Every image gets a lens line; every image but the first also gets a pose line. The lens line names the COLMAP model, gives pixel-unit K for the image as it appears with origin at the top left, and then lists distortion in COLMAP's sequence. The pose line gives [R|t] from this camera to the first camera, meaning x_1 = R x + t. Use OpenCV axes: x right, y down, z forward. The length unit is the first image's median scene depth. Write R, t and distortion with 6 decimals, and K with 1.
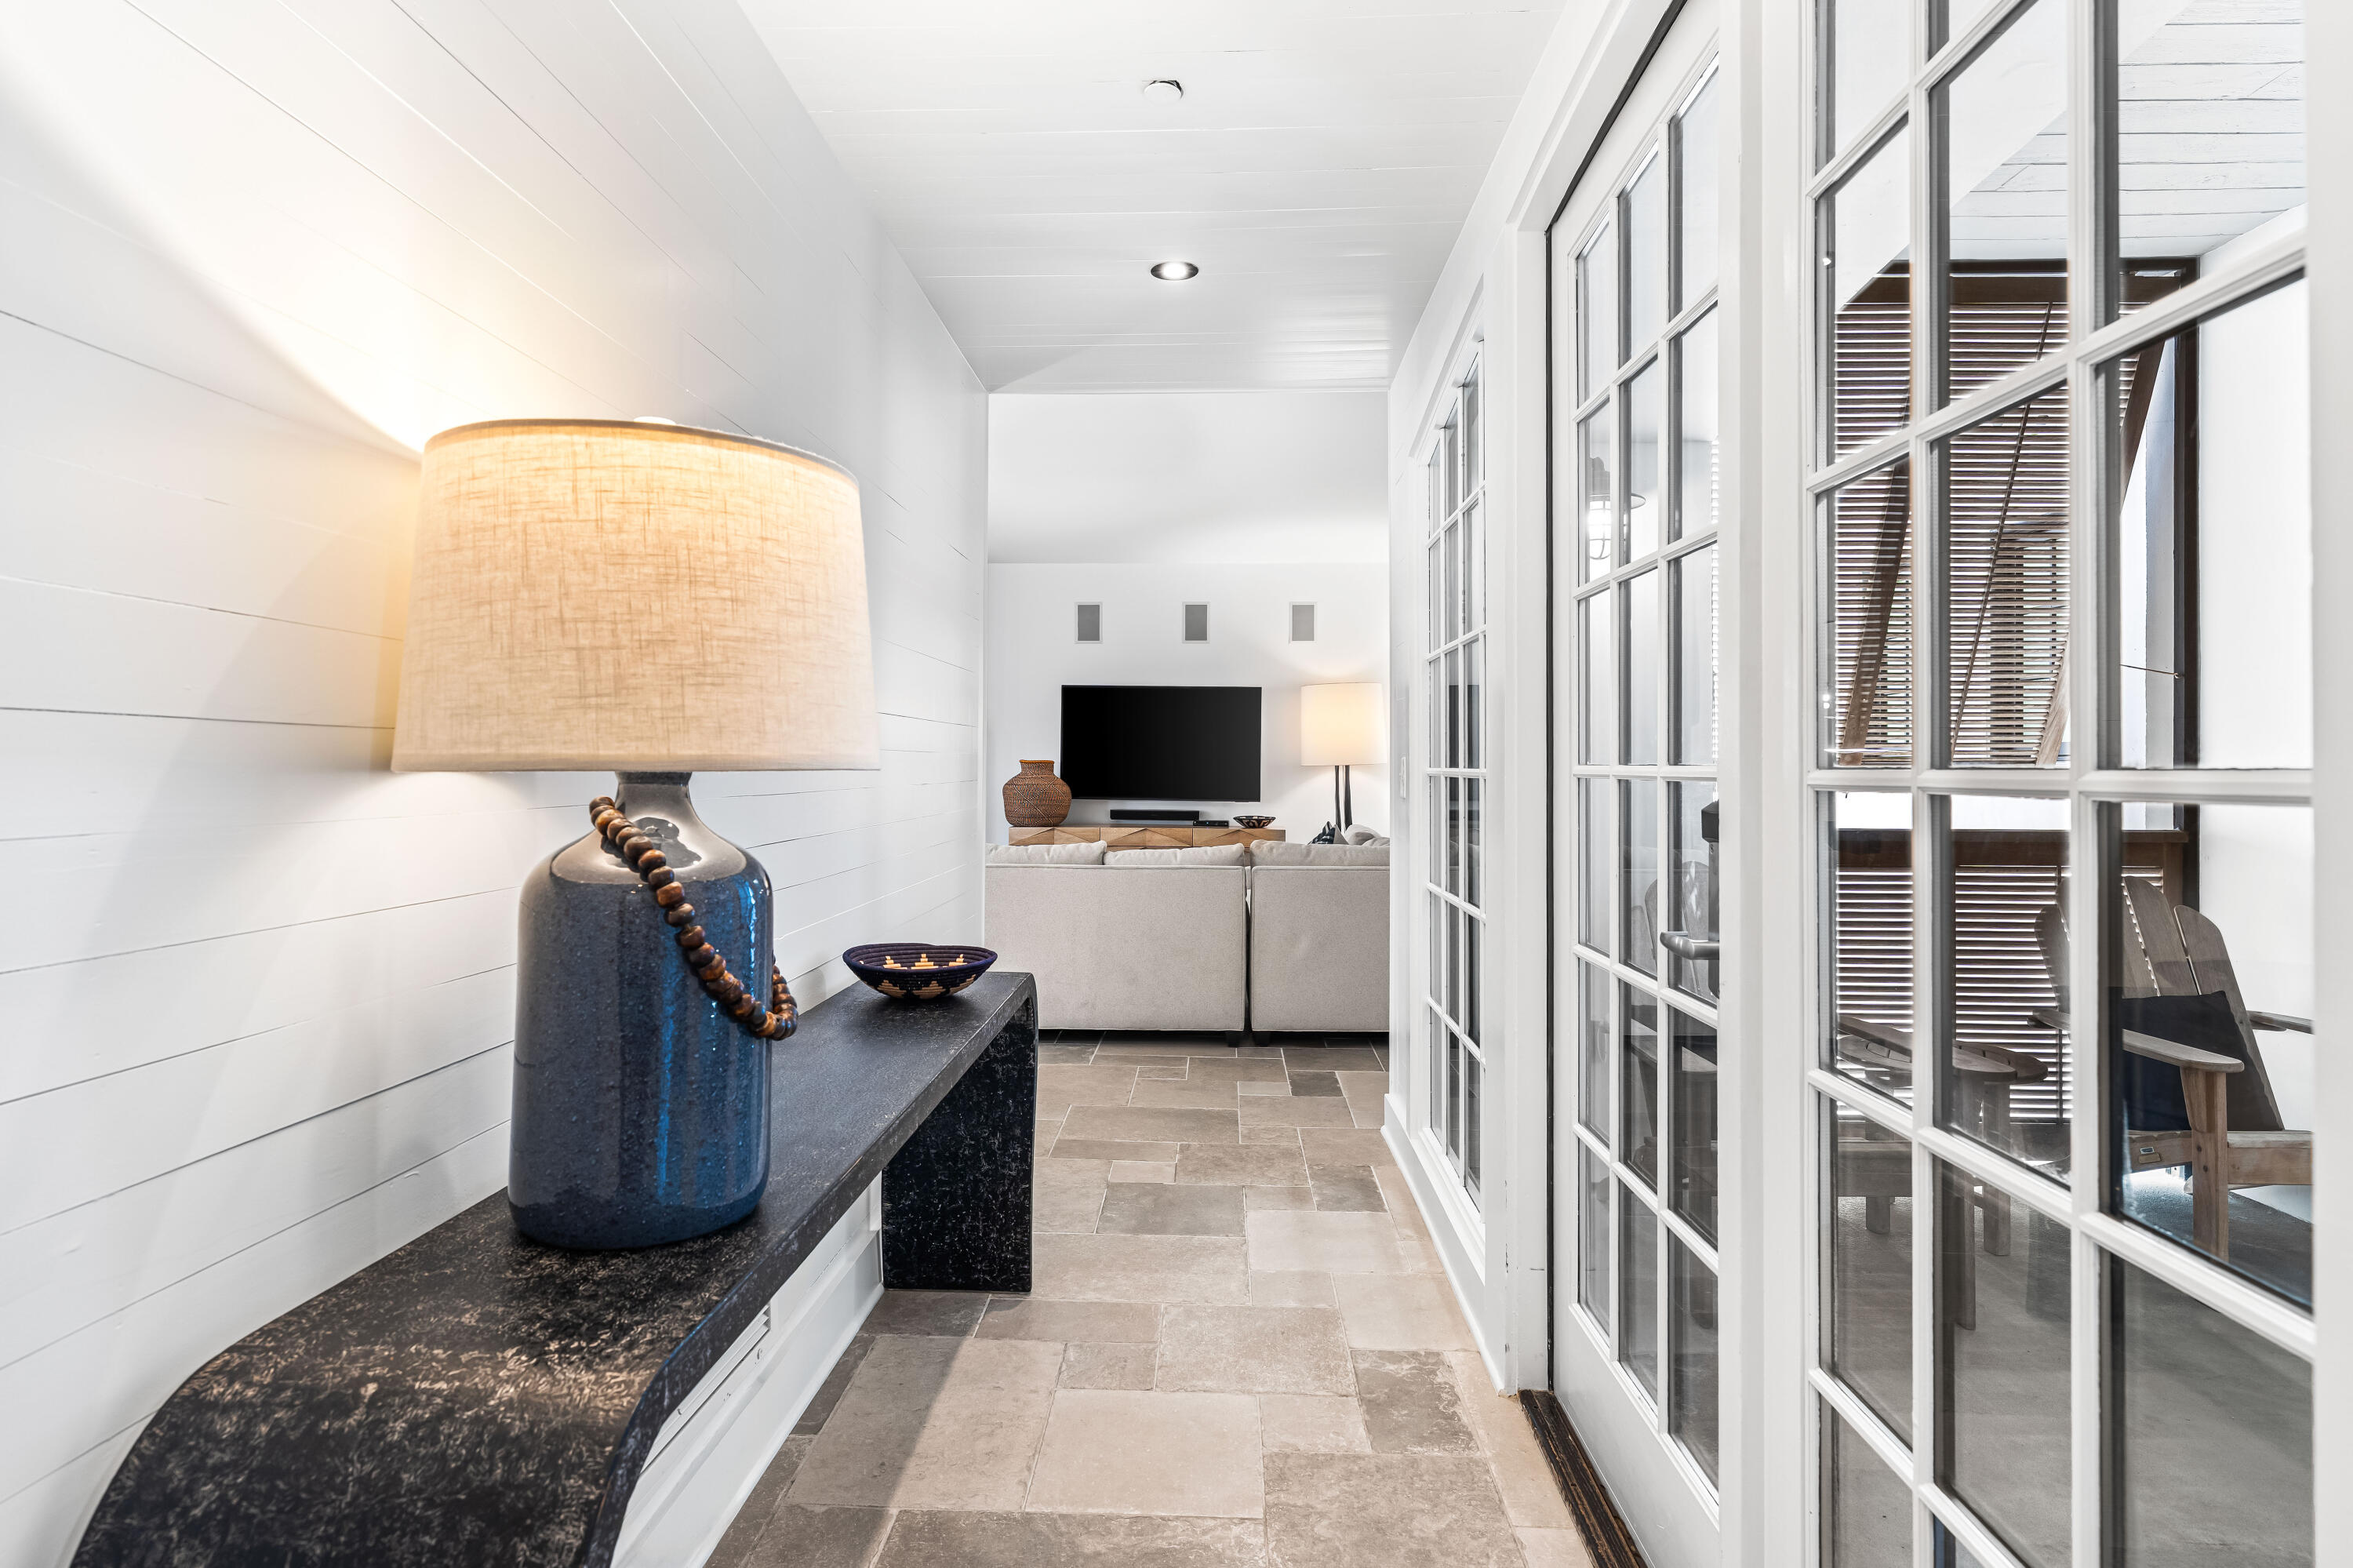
lens RADIAL K [[1207.6, 0, 1169.8], [0, 1207.6, 765.4], [0, 0, 1]] dist [-0.000874, -0.001109]
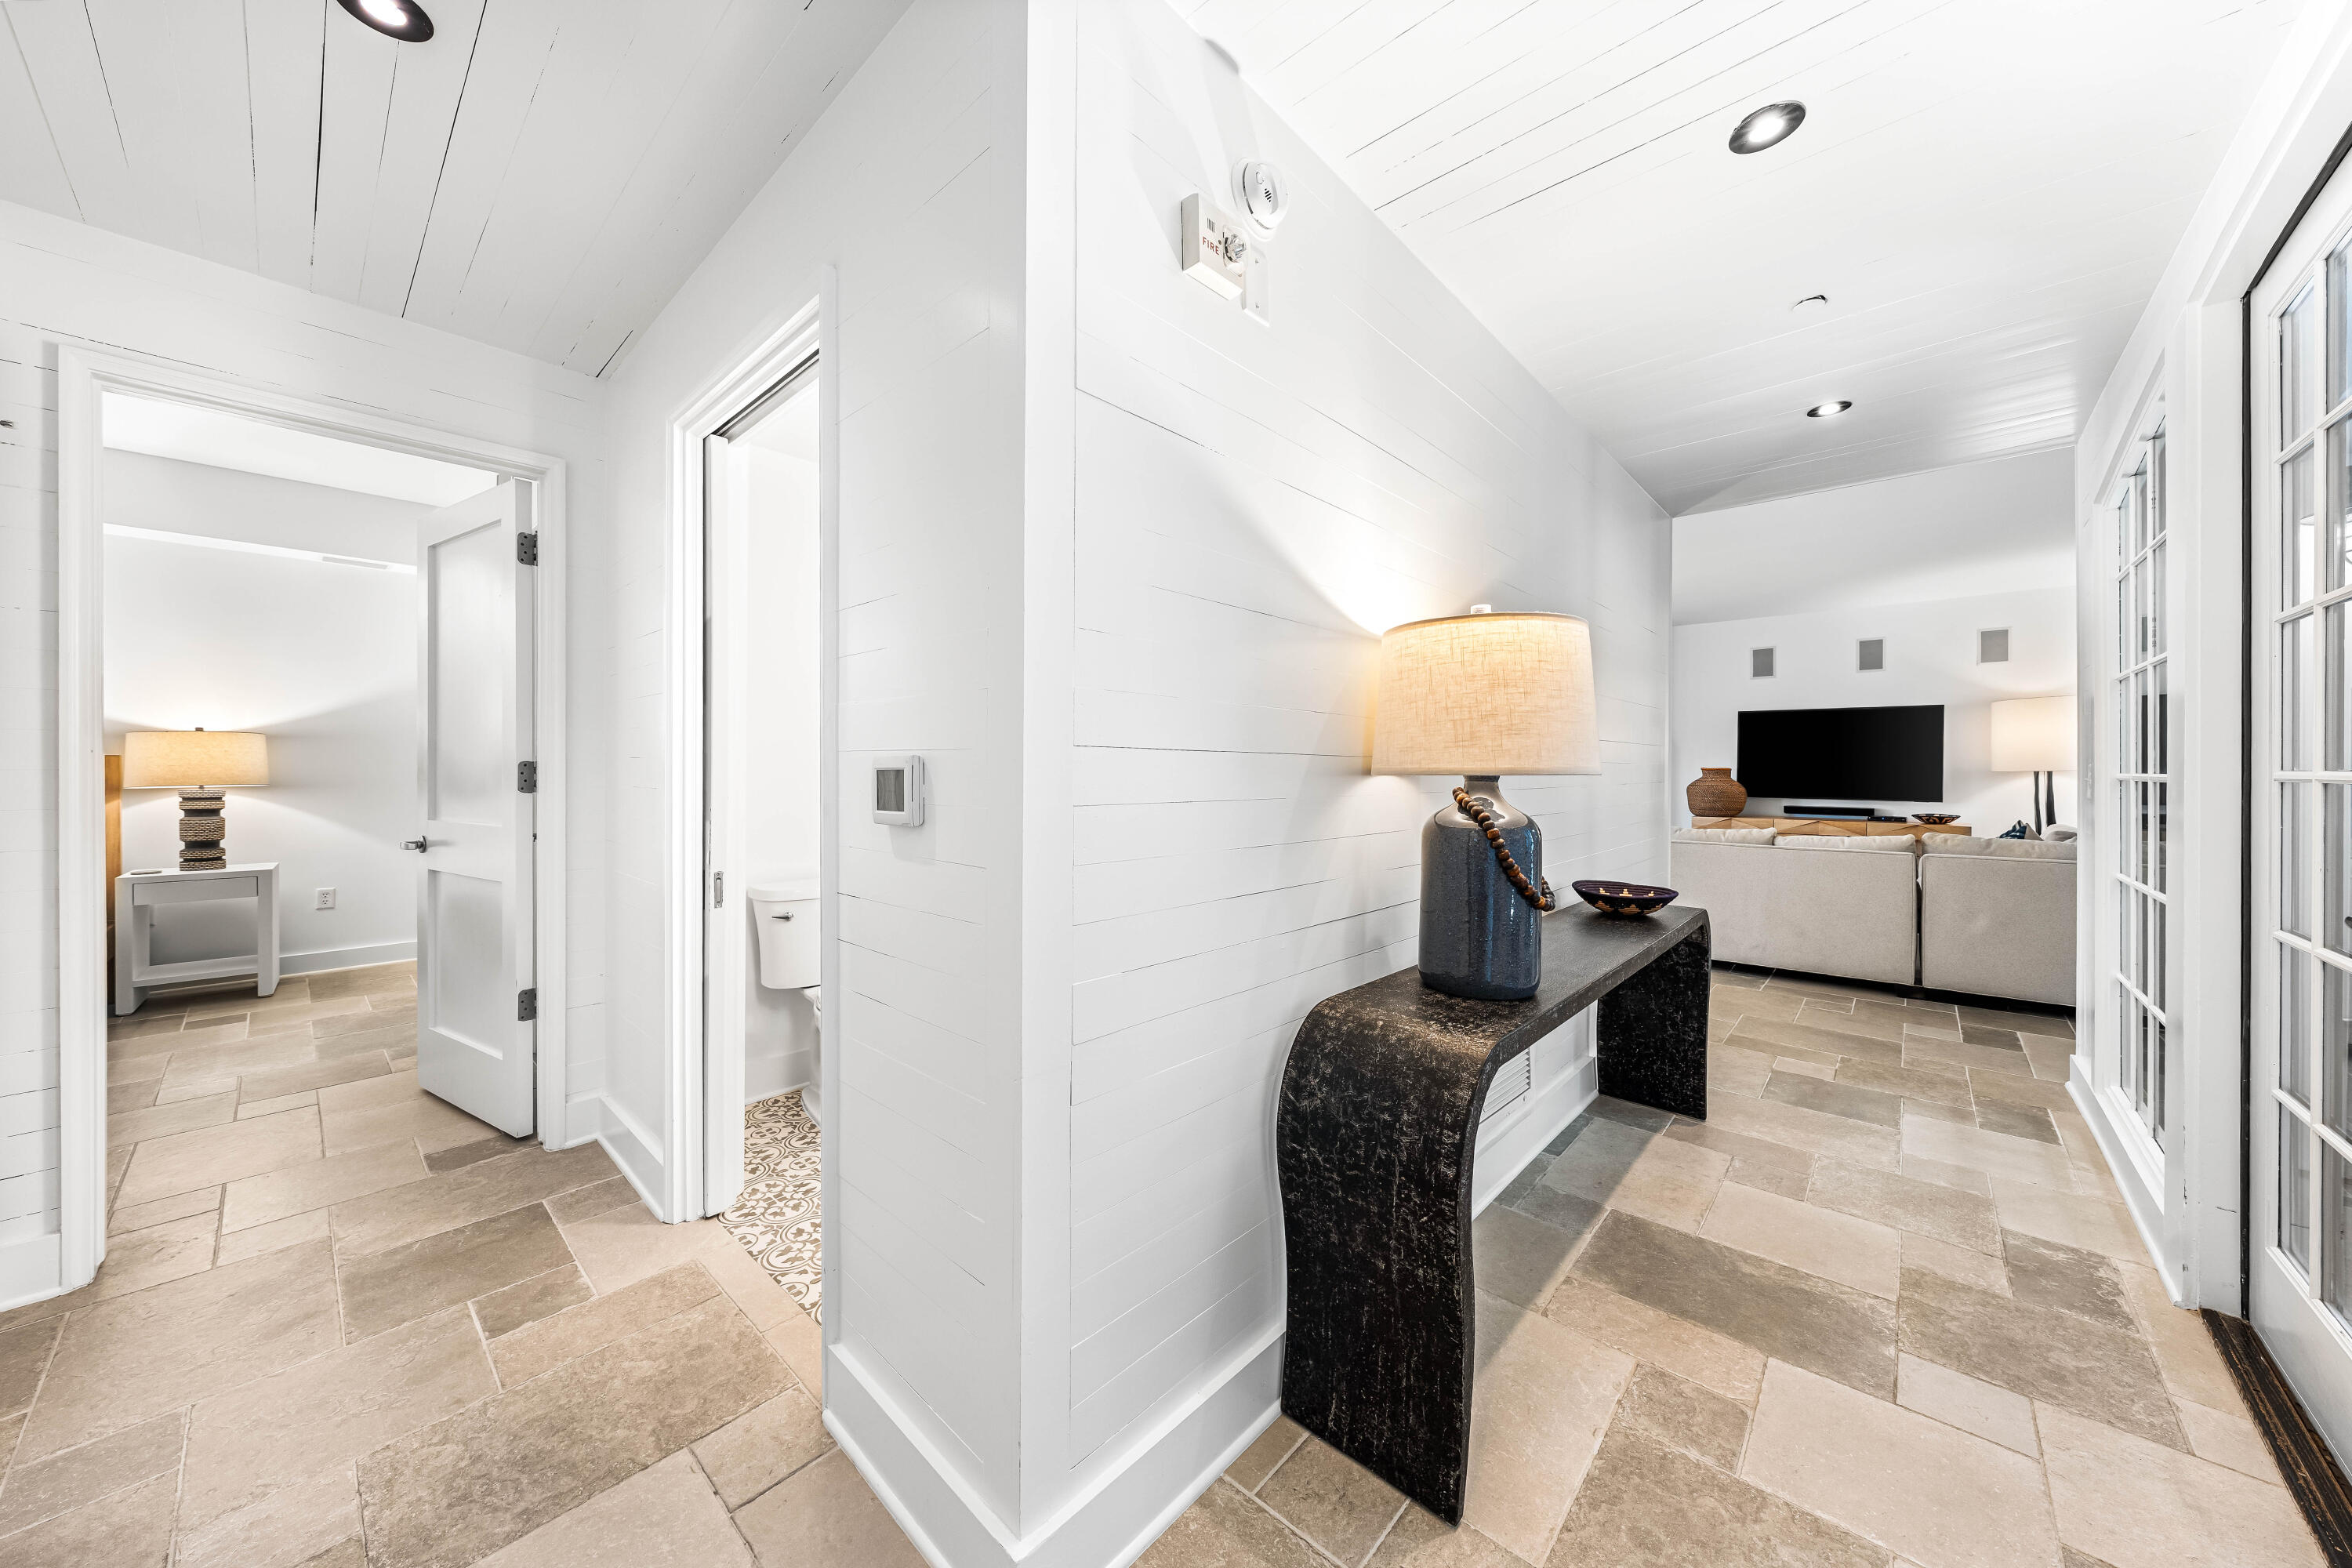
lens RADIAL K [[801.4, 0, 1181.0], [0, 801.4, 770.0], [0, 0, 1]] dist [0.000432, -0.000004]
pose [[0.763065, -0.003573, -0.646312, 0.041533], [0.002002, 0.999993, -0.003164, -0.000529], [0.646318, 0.001120, 0.763067, -0.233206]]
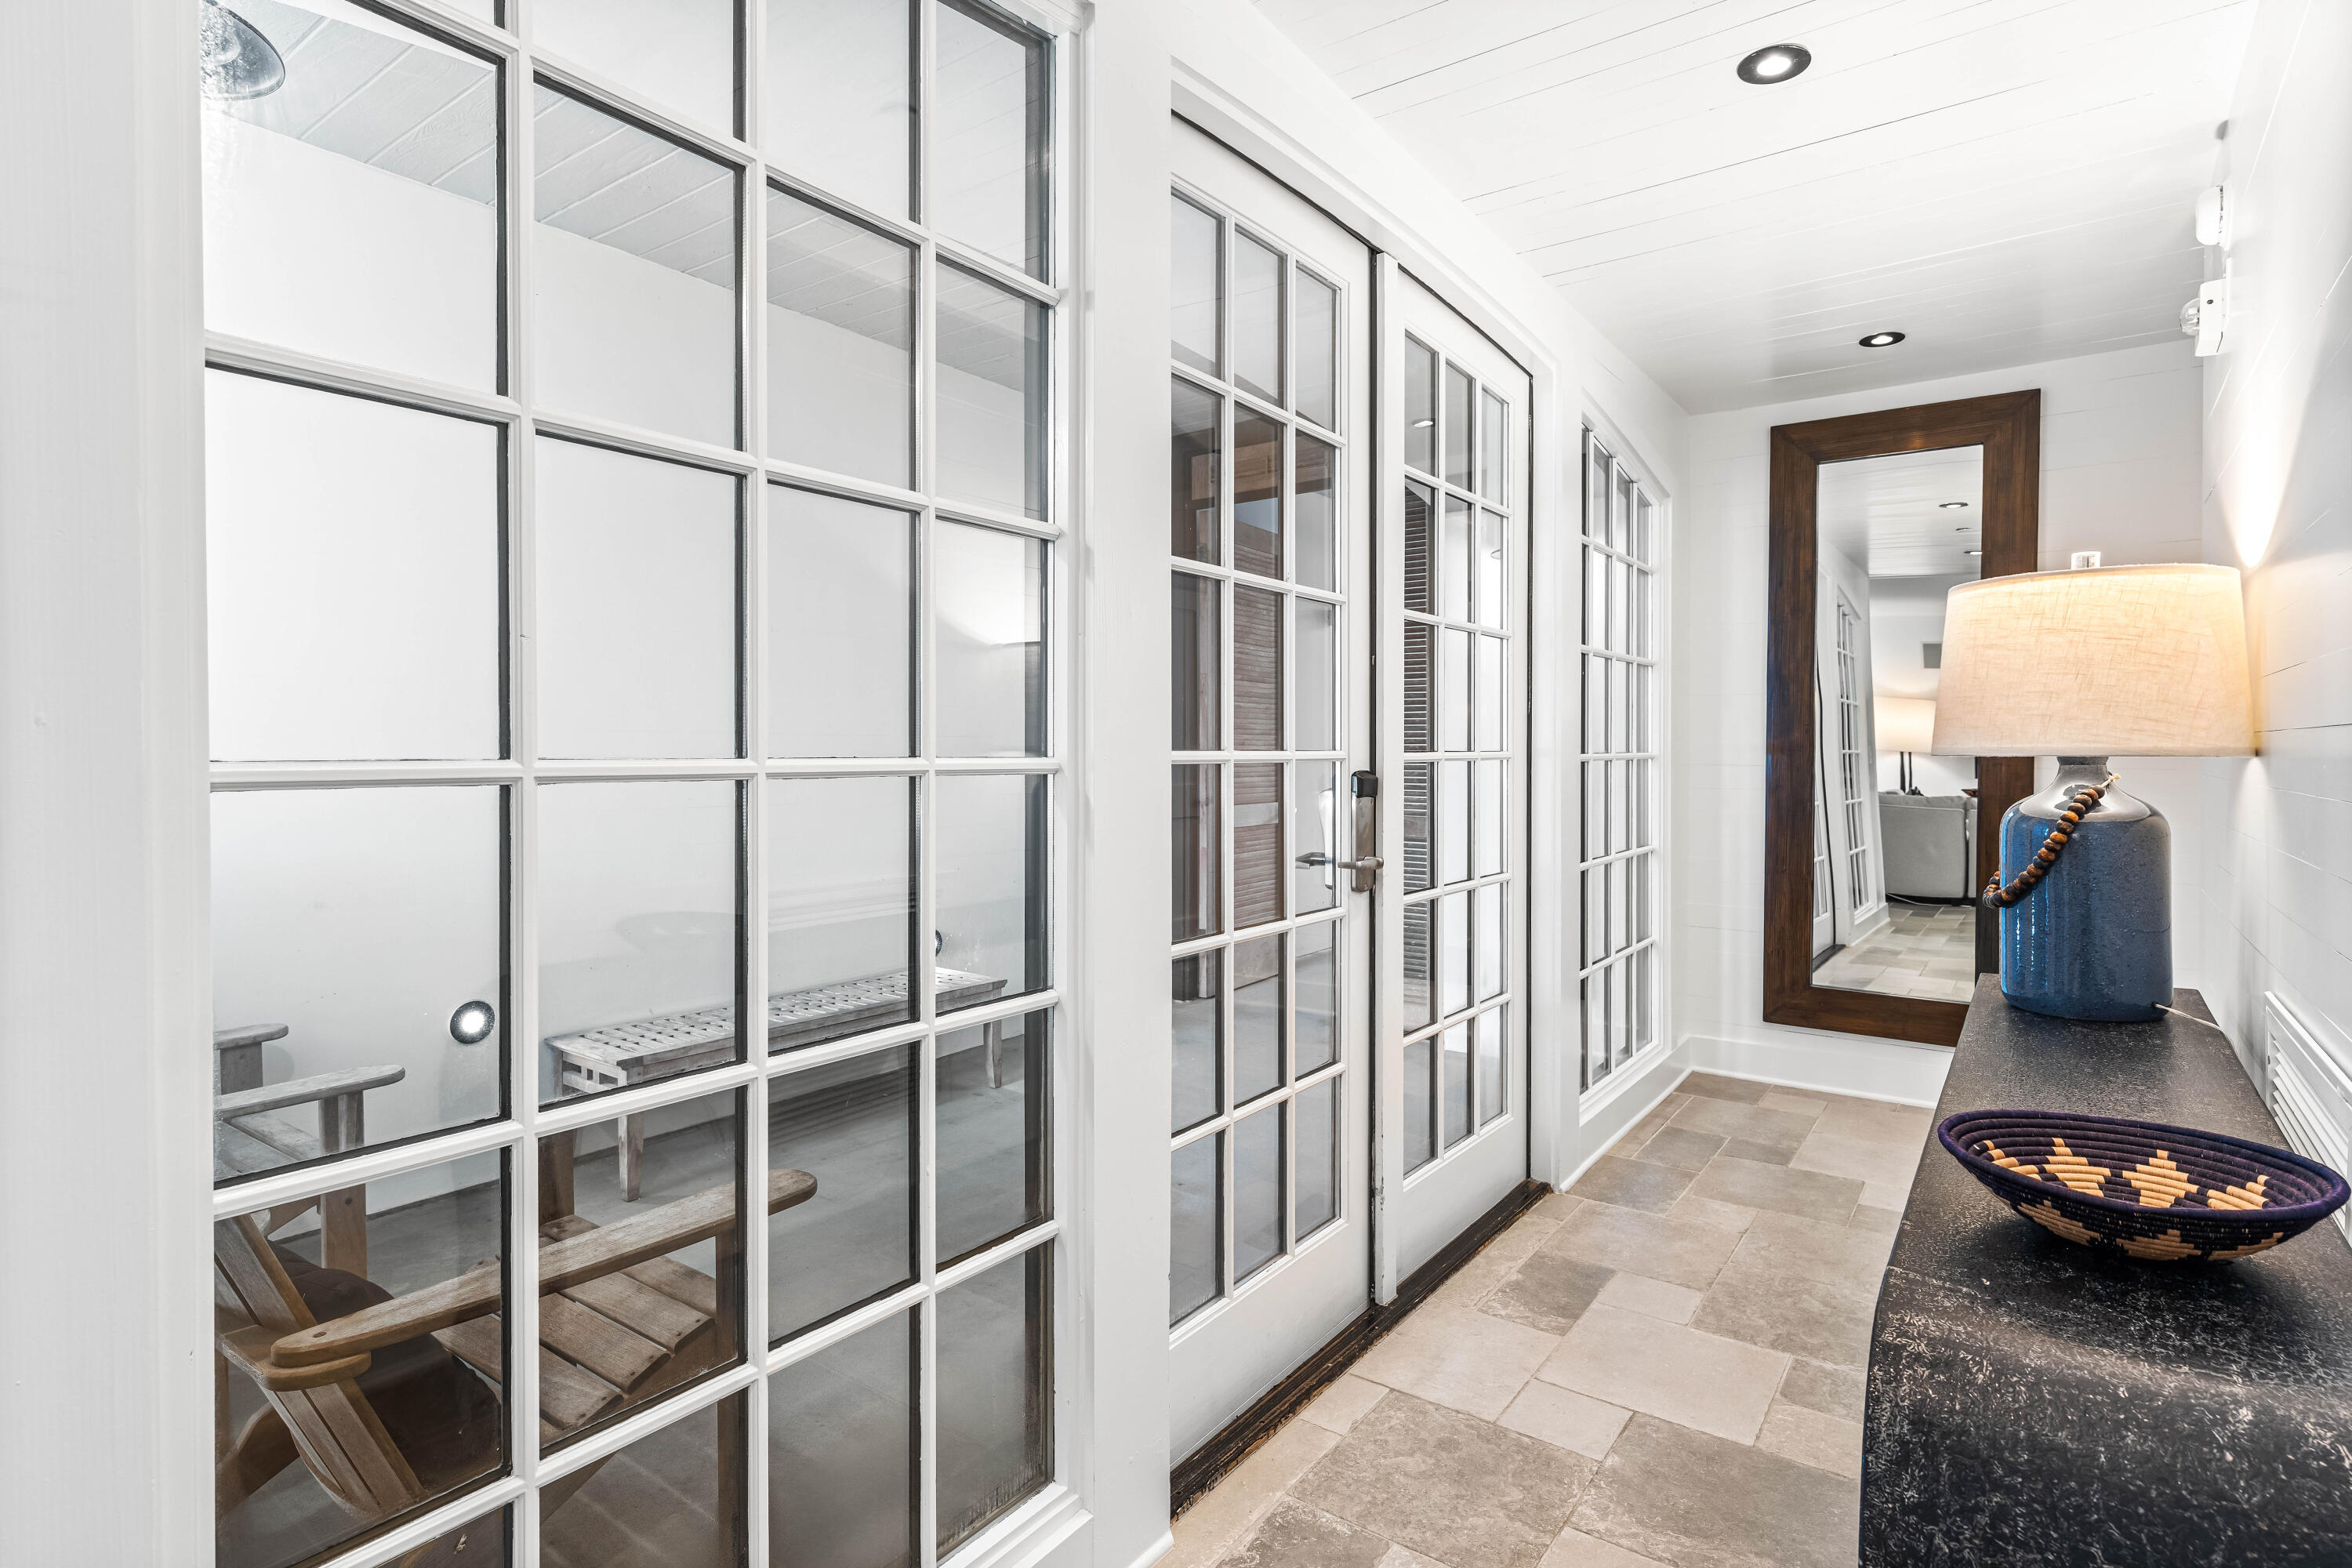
lens RADIAL K [[1207.0, 0, 1175.3], [0, 1207.0, 777.1], [0, 0, 1]] dist [-0.000874, -0.001109]
pose [[-0.831415, -0.006396, 0.555614, -0.173179], [0.000086, 0.999932, 0.011640, 0.010381], [-0.555651, 0.009725, -0.831359, 1.743227]]
